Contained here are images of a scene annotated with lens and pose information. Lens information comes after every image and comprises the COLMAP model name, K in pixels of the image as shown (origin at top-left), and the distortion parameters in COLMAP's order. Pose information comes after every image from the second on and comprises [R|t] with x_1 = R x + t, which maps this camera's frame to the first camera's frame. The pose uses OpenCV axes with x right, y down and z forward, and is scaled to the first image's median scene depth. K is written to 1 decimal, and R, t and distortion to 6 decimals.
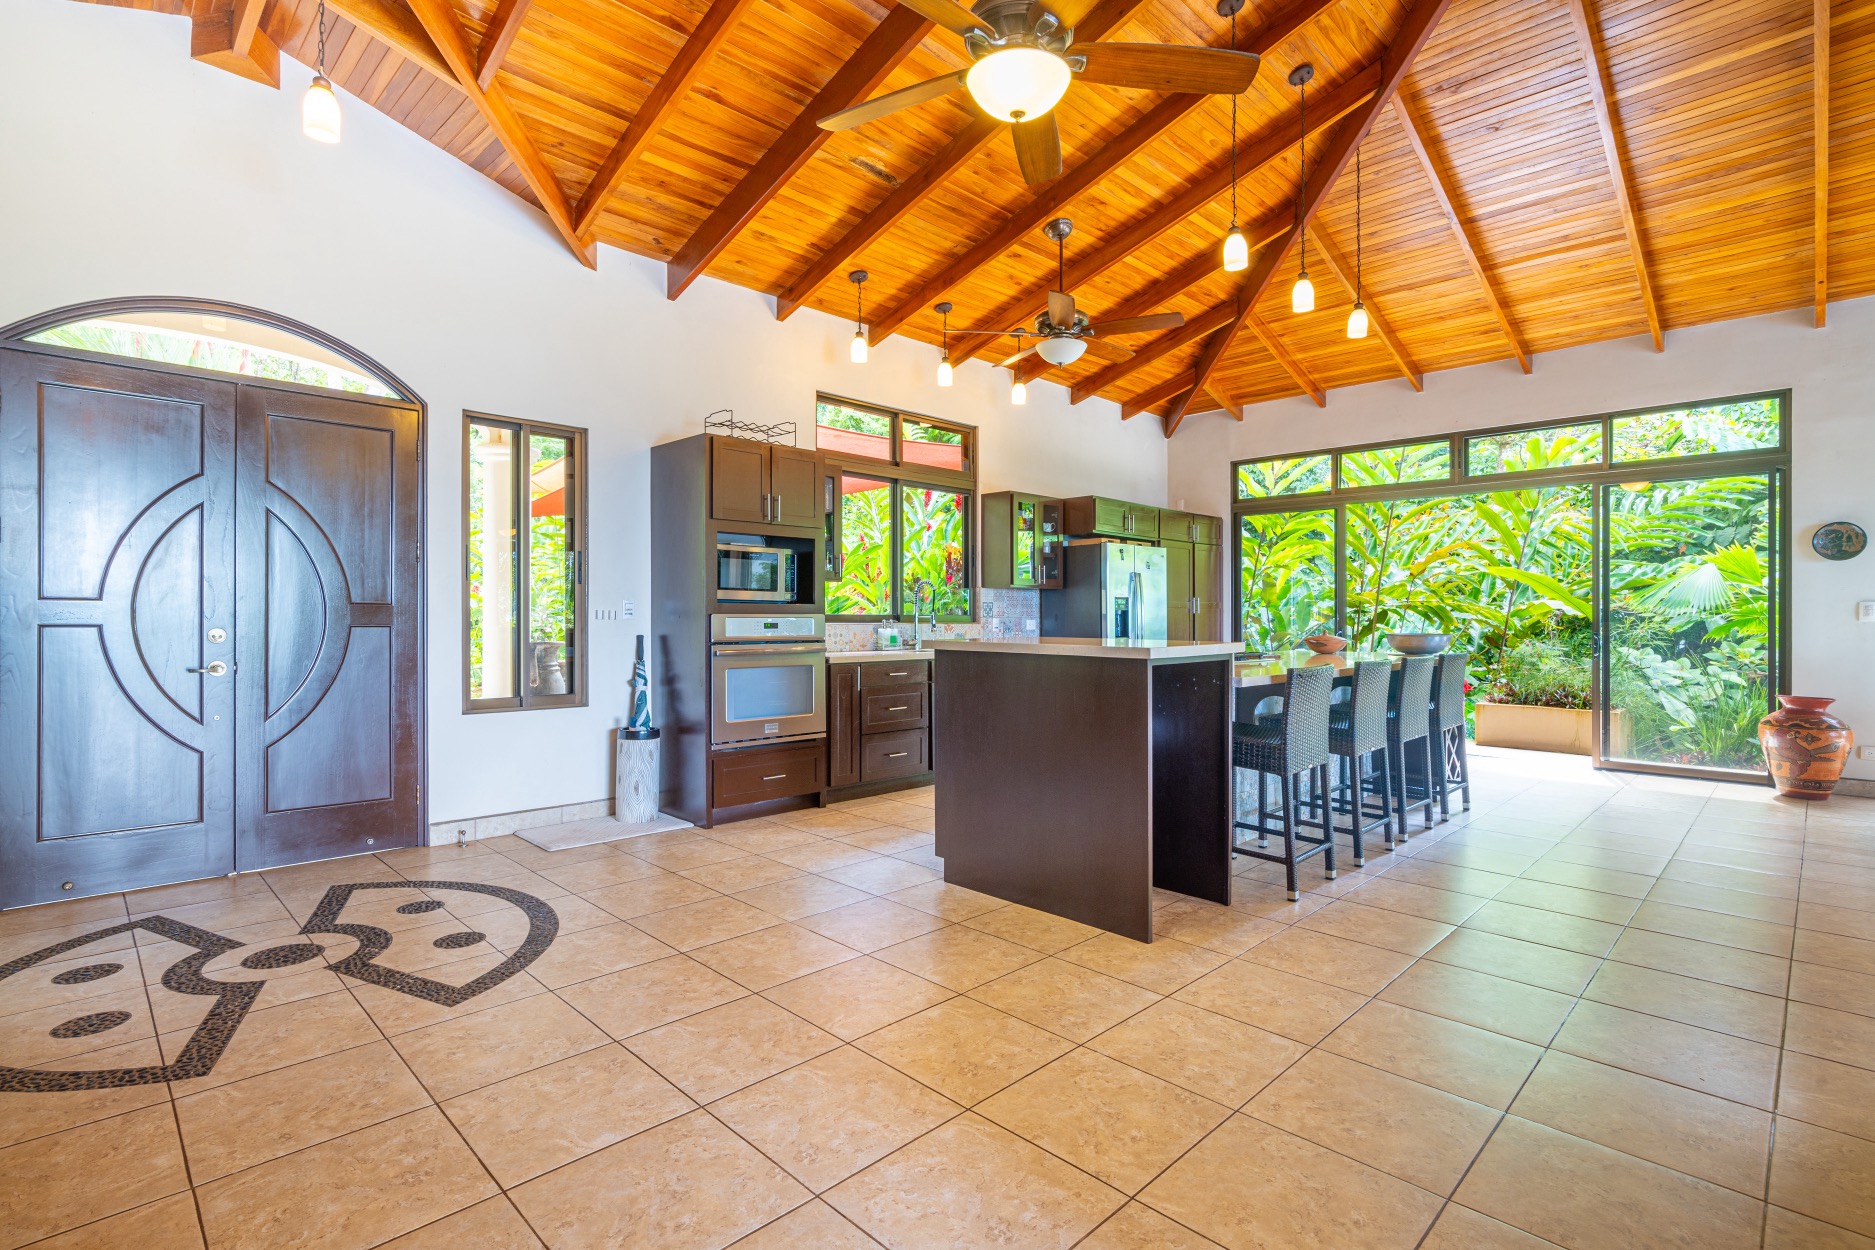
lens RADIAL K [[890.5, 0, 922.5], [0, 890.5, 616.0], [0, 0, 1]] dist [-0.008907, 0.004289]
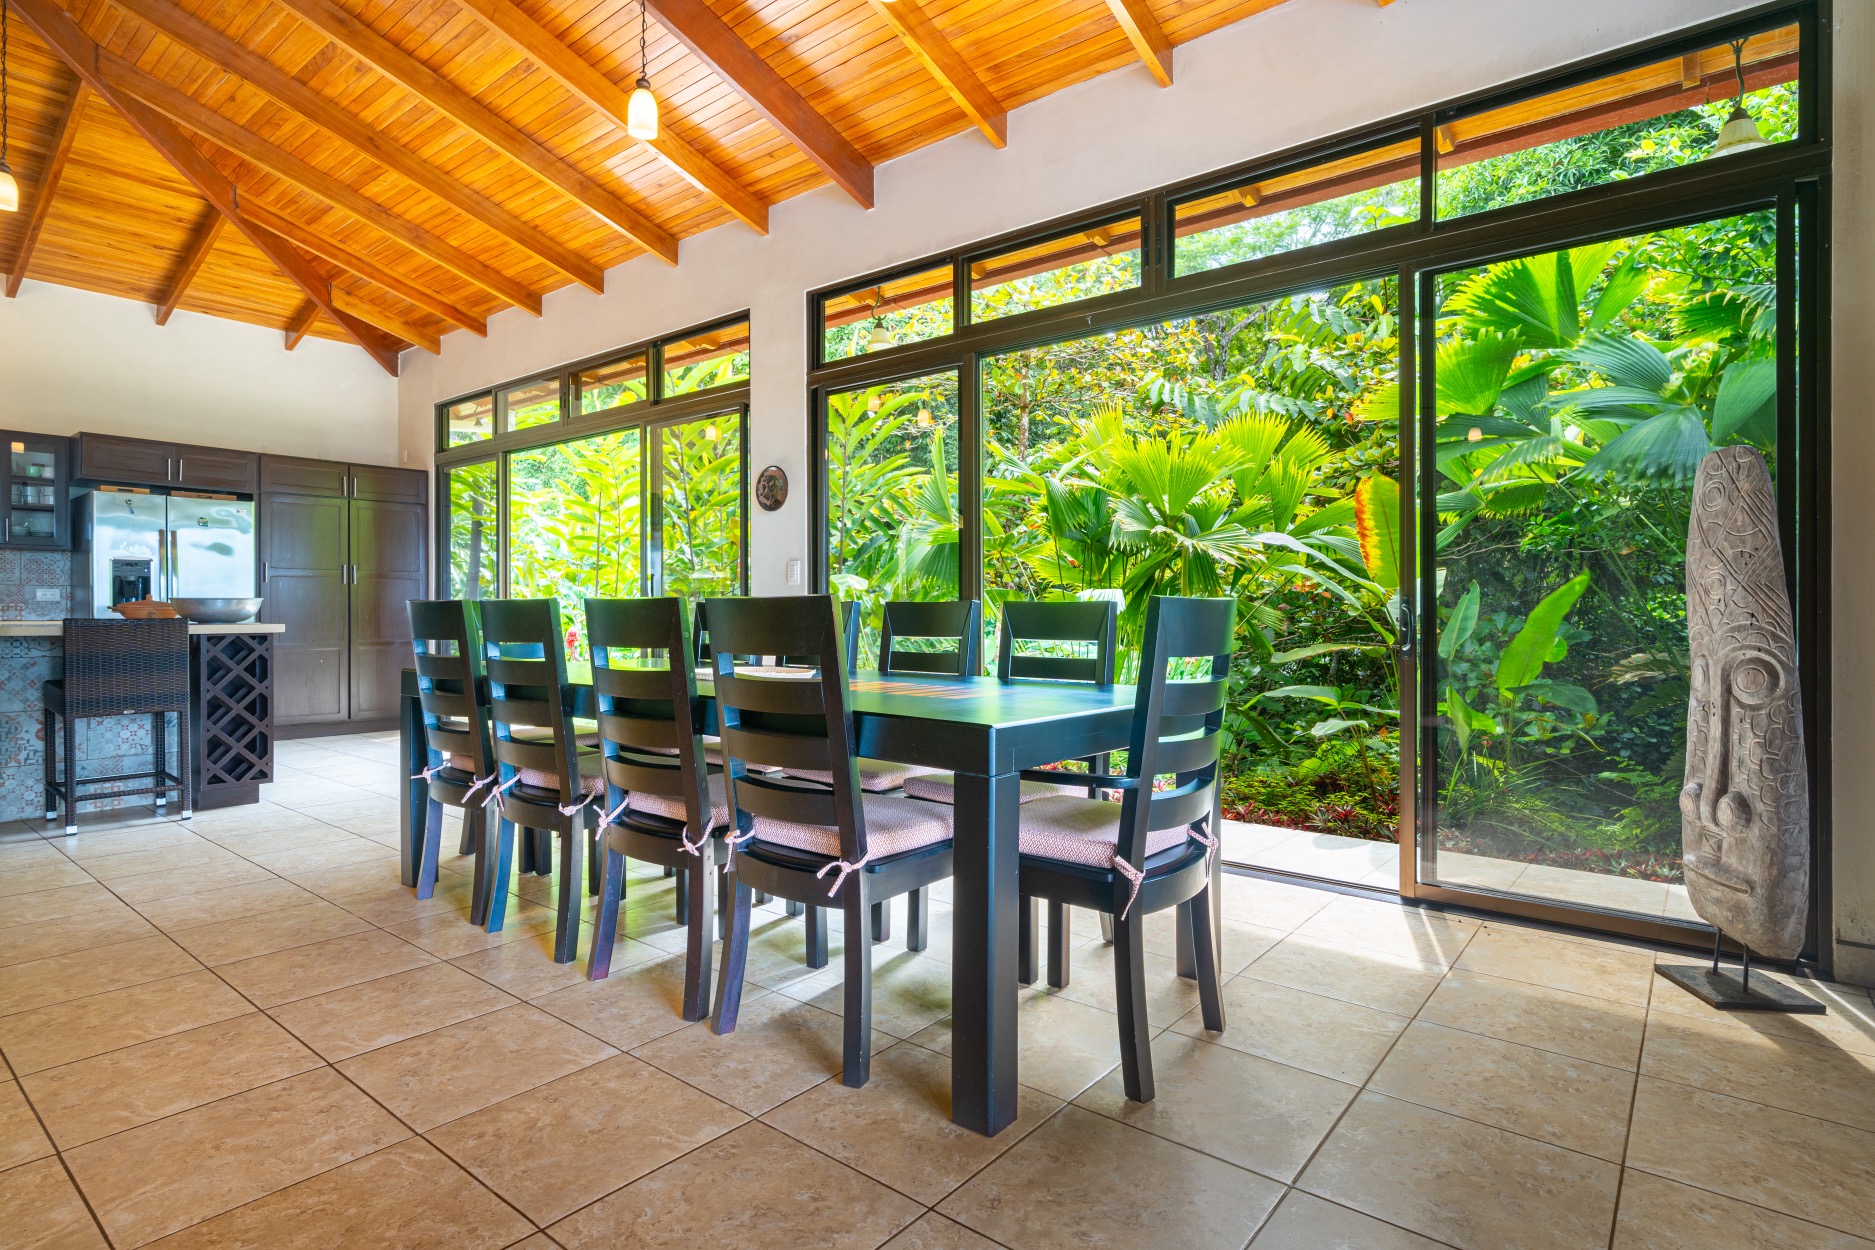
lens RADIAL K [[968.0, 0, 918.2], [0, 968.0, 608.2], [0, 0, 1]] dist [-0.001242, 0.005644]
pose [[0.994891, 0.001818, 0.100938, 1.088087], [-0.001638, 0.999997, -0.001874, 0.029883], [-0.100941, 0.001699, 0.994891, 0.073324]]
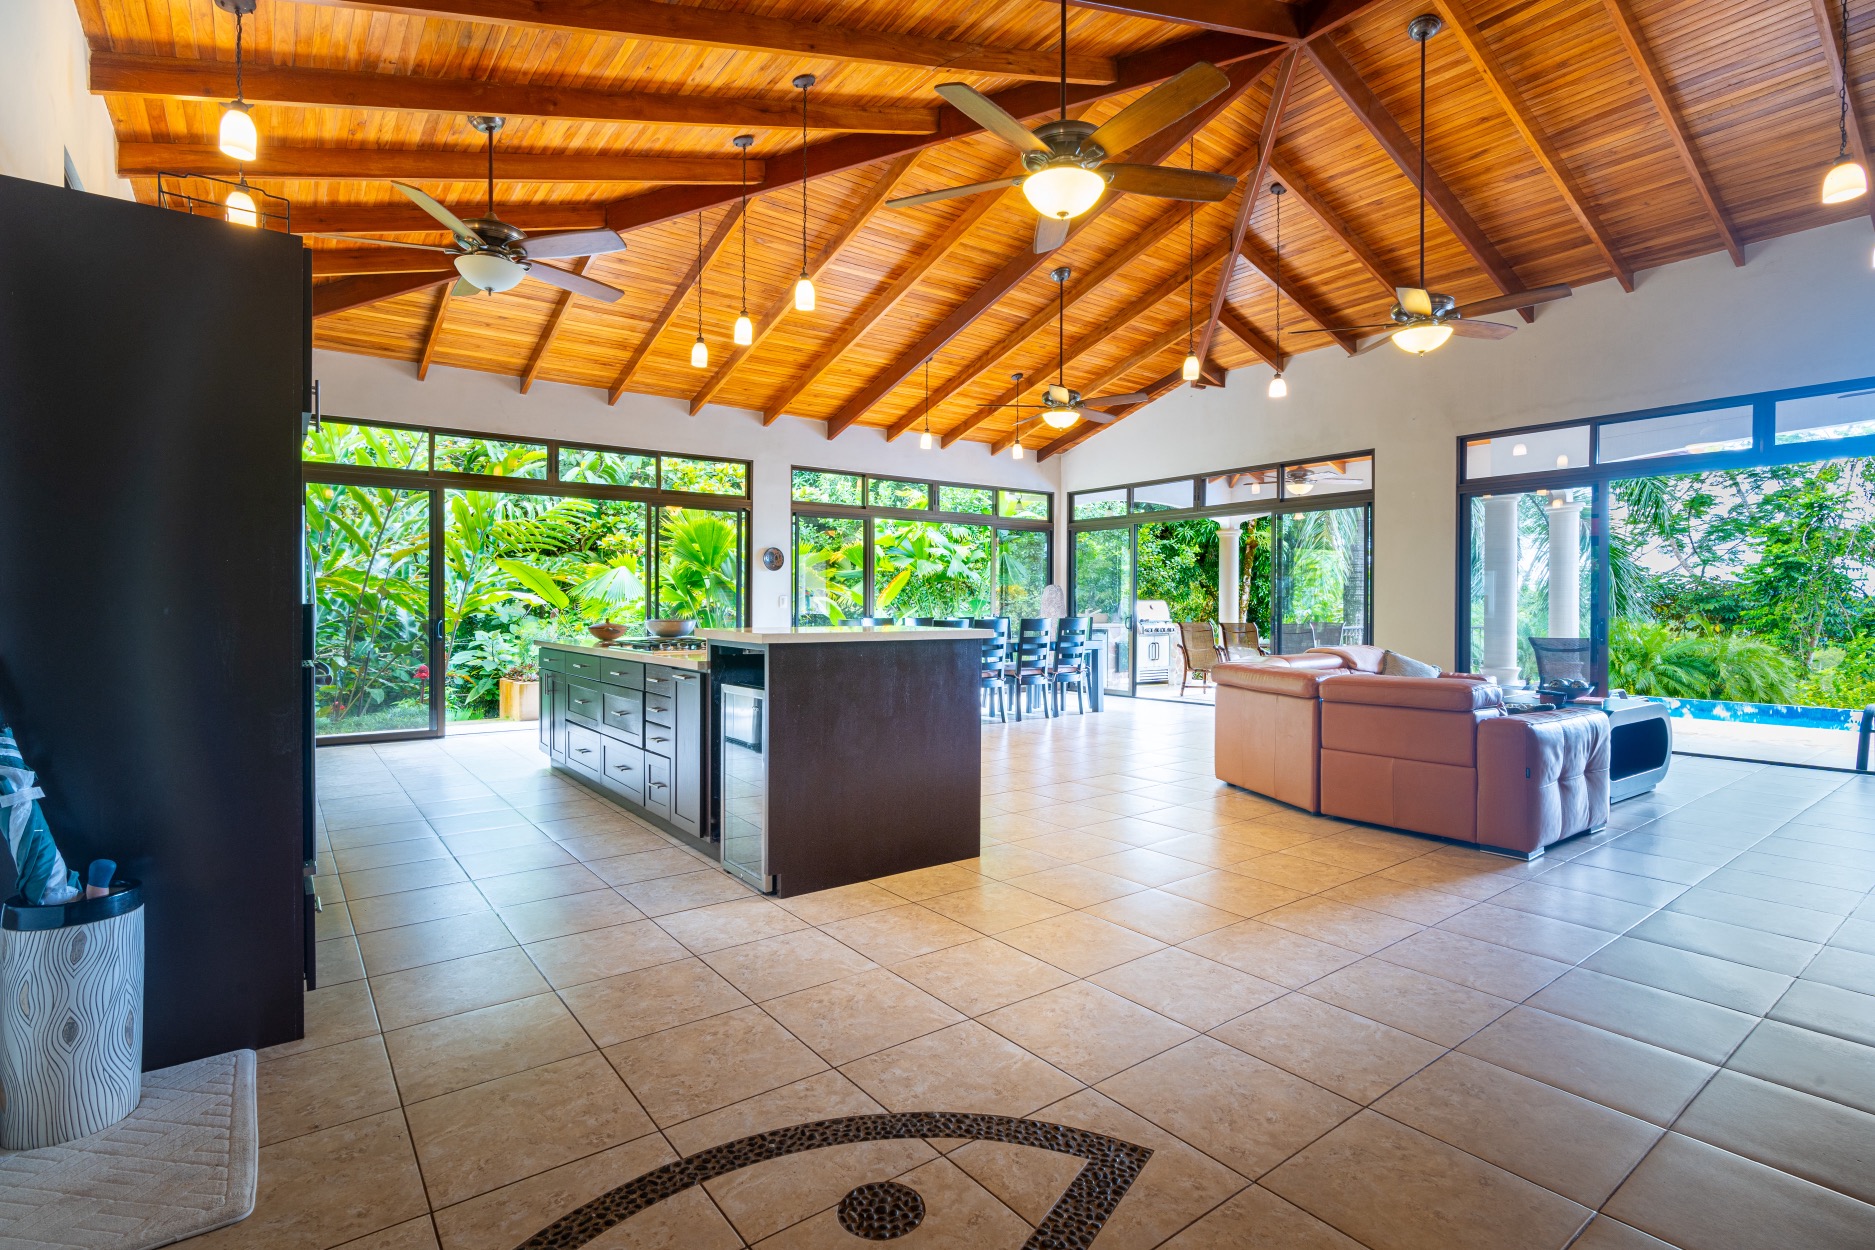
lens RADIAL K [[890.5, 0, 942.7], [0, 890.5, 604.4], [0, 0, 1]] dist [-0.008907, 0.004289]
pose [[0.121340, -0.001151, 0.992610, -0.575262], [0.000562, 0.999999, 0.001091, -0.001178], [-0.992611, 0.000425, 0.121340, 0.491757]]
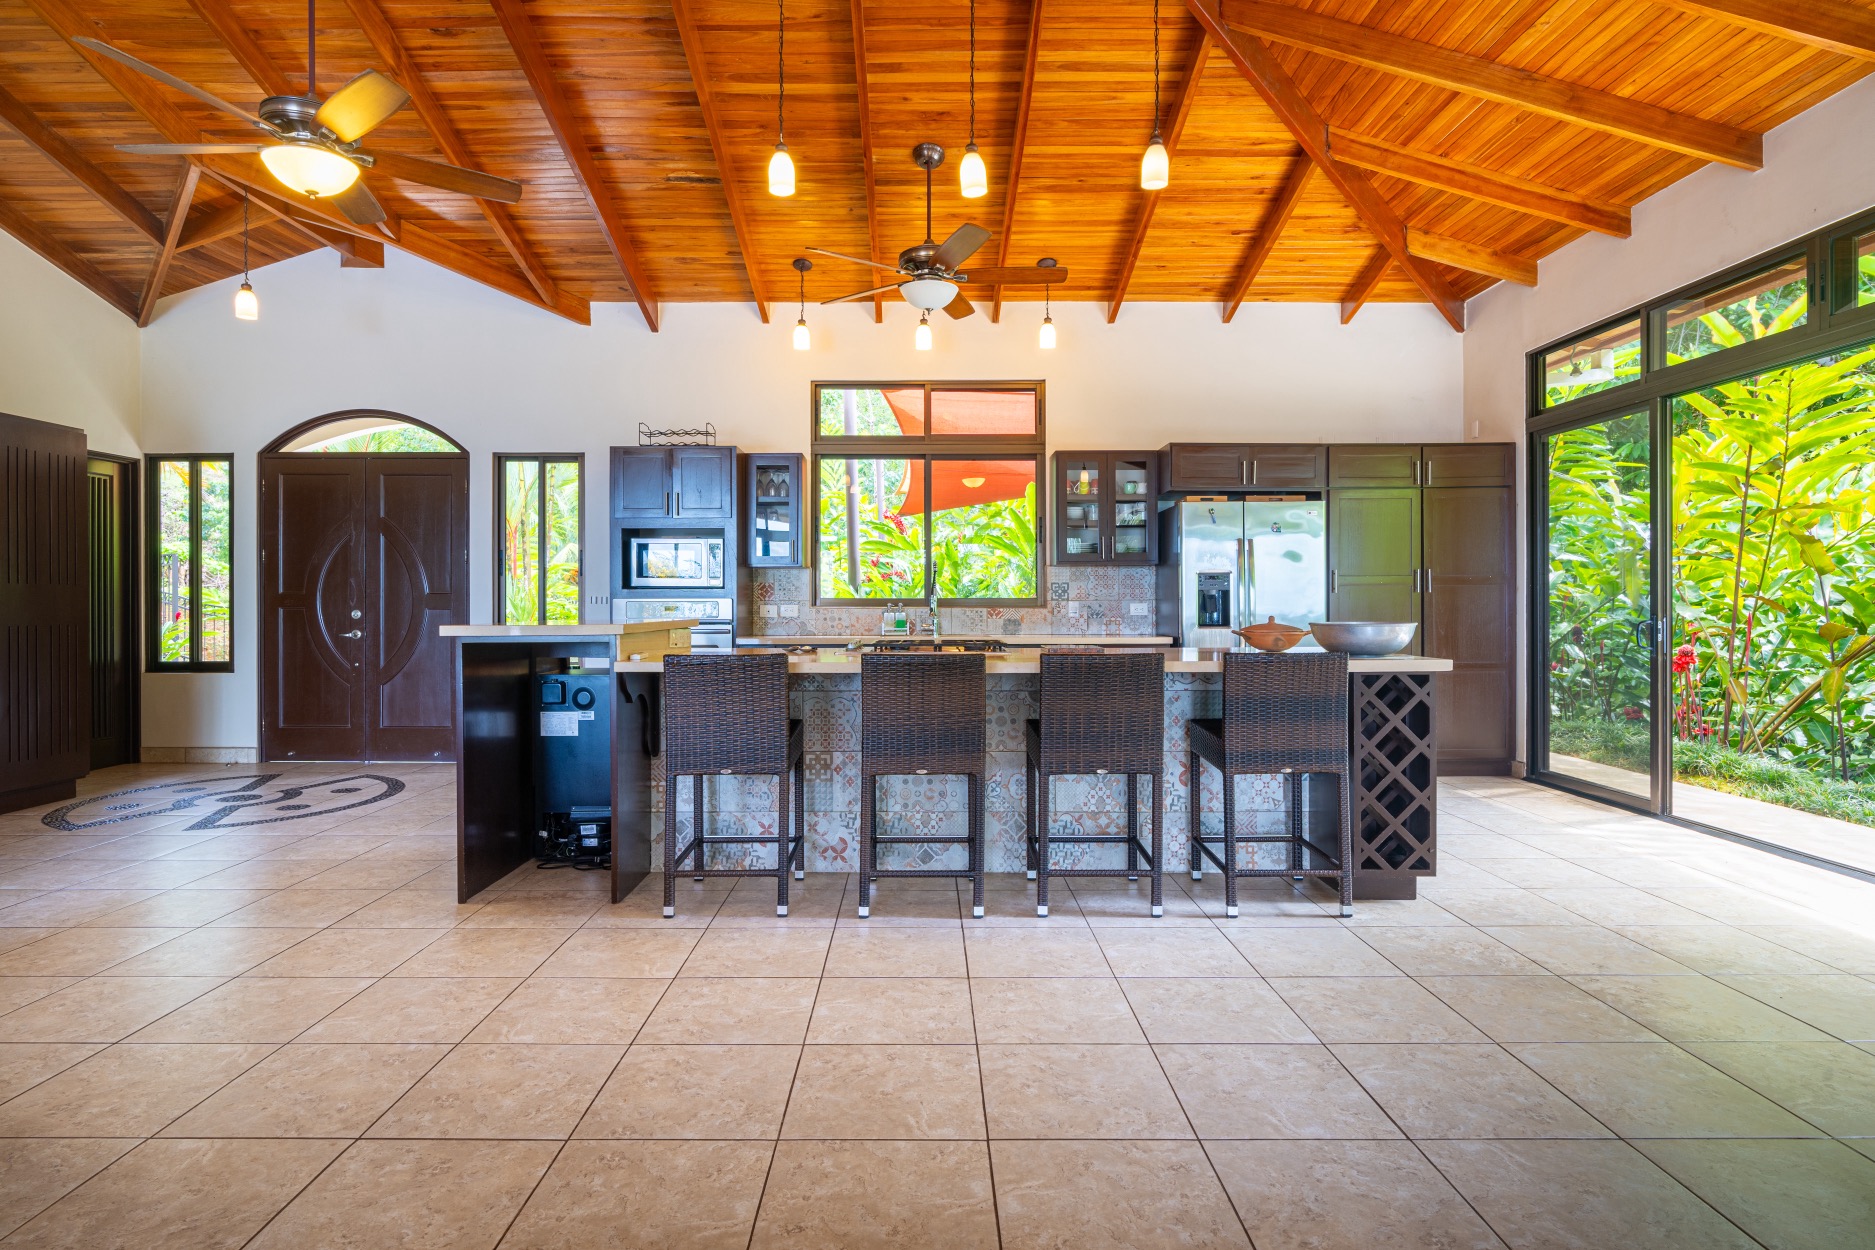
lens RADIAL K [[968.0, 0, 917.6], [0, 968.0, 599.9], [0, 0, 1]] dist [-0.001242, 0.005644]
pose [[0.709703, -0.005981, -0.704476, 0.806106], [0.004378, 0.999982, -0.004080, 0.005730], [0.704487, -0.000189, 0.709717, 0.308812]]
